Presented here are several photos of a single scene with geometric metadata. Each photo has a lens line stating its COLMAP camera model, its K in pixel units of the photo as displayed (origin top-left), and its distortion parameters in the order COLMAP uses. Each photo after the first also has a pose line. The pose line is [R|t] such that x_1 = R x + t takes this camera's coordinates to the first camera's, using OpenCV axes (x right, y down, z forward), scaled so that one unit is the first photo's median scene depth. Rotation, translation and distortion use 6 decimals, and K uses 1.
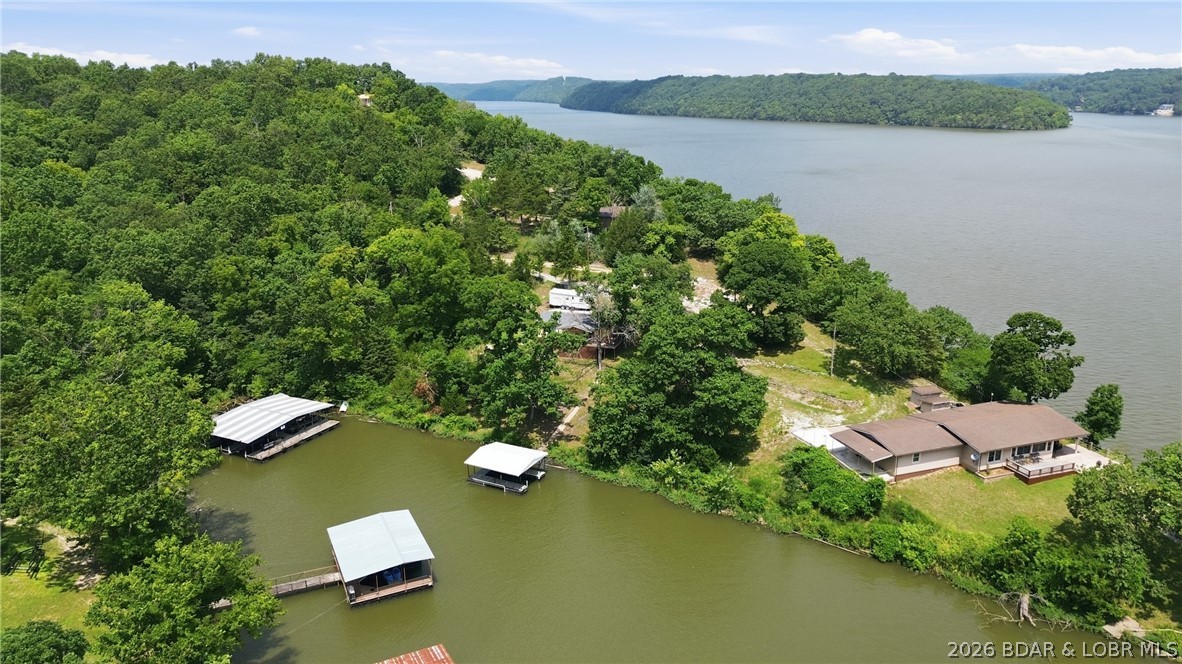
lens RADIAL K [[804.8, 0, 591.0], [0, 804.8, 332.0], [0, 0, 1]] dist [0.050617, -0.040191]
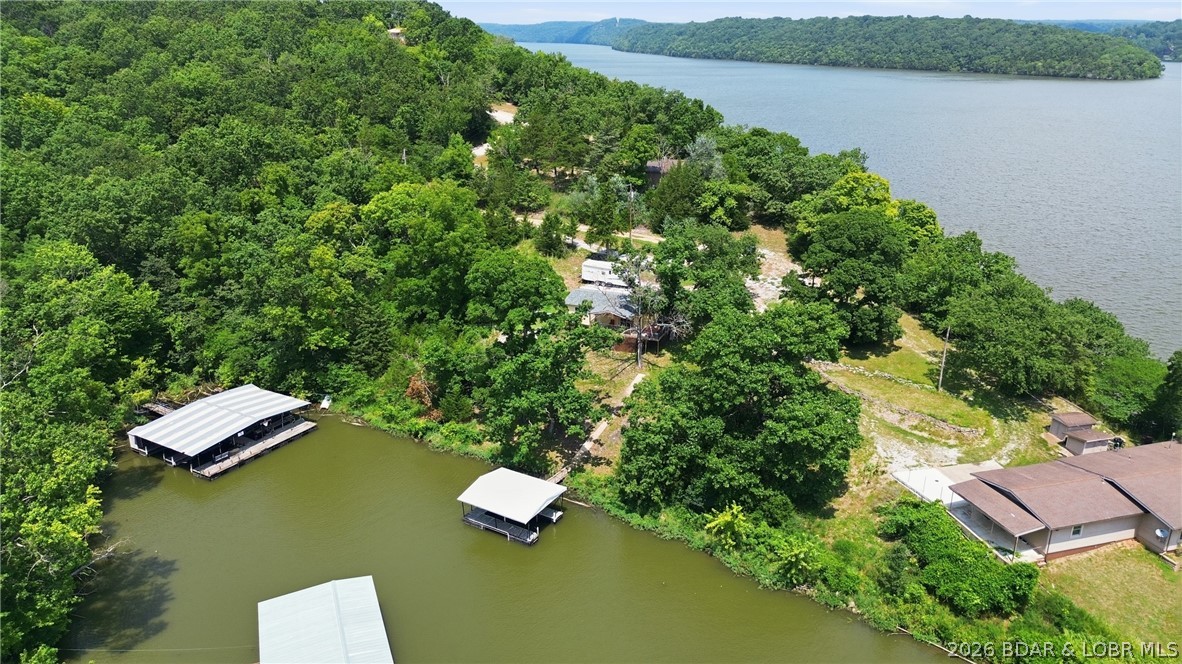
lens RADIAL K [[804.8, 0, 591.0], [0, 804.8, 332.0], [0, 0, 1]] dist [0.050617, -0.040191]
pose [[0.998006, 0.031961, -0.054431, 0.004827], [-0.028434, 0.997519, 0.064398, -0.036327], [0.056355, -0.062722, 0.996439, 0.184134]]
